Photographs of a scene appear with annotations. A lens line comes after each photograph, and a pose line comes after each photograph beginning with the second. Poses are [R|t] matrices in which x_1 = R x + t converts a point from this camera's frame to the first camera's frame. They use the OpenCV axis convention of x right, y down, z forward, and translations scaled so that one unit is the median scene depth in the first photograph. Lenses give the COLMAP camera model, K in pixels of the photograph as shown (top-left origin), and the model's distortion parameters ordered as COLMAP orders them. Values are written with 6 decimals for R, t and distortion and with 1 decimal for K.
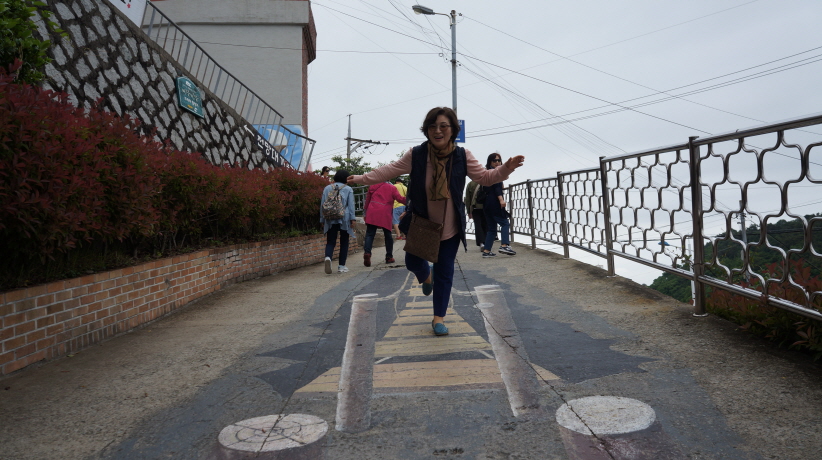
lens RADIAL K [[652.6, 0, 408.3], [0, 652.6, 225.6], [0, 0, 1]] dist [-0.181594, 0.140014]
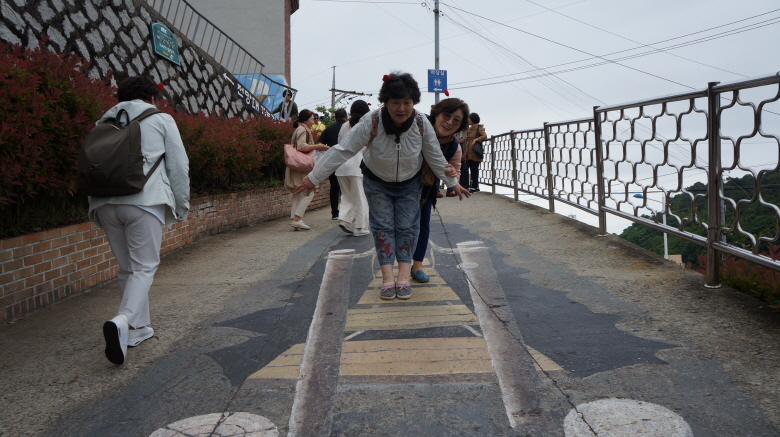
lens RADIAL K [[619.3, 0, 387.5], [0, 619.3, 214.3], [0, 0, 1]] dist [-0.181594, 0.140014]
pose [[0.999953, 0.007976, -0.005433, 0.003977], [-0.007607, 0.997865, 0.064860, -0.003928], [0.005939, -0.064815, 0.997880, 0.078057]]
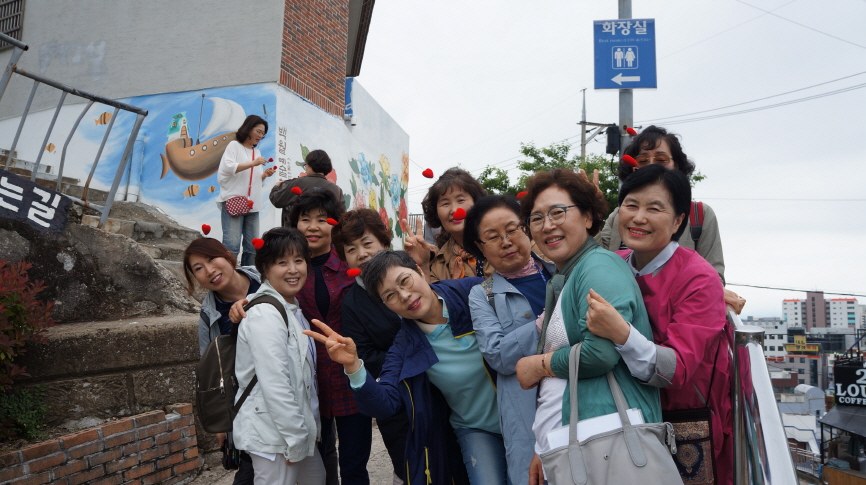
lens RADIAL K [[643.8, 0, 433.0], [0, 643.8, 242.5], [0, 0, 1]] dist [-0.173972, 0.111706]
pose [[0.908549, 0.011749, -0.417613, 0.206281], [0.003278, 0.999373, 0.035249, -0.110385], [0.417765, -0.033395, 0.907941, 1.183724]]
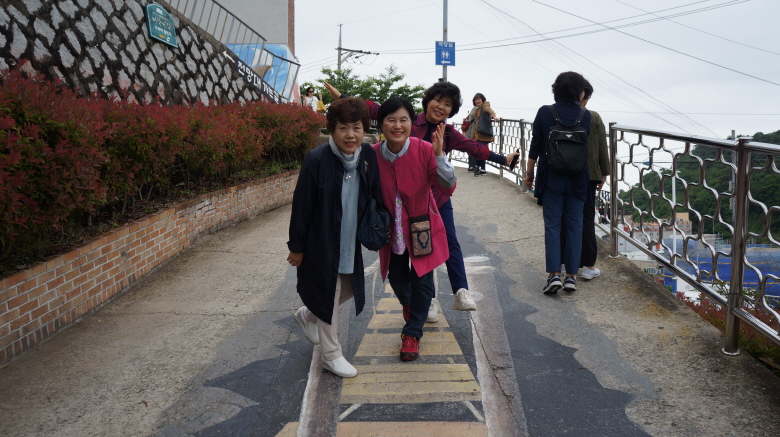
lens RADIAL K [[619.3, 0, 387.5], [0, 619.3, 214.3], [0, 0, 1]] dist [-0.181594, 0.140014]
pose [[0.999704, 0.019259, -0.014871, 0.006843], [-0.016938, 0.989593, 0.142898, -0.065780], [0.017469, -0.142604, 0.989626, 0.111233]]
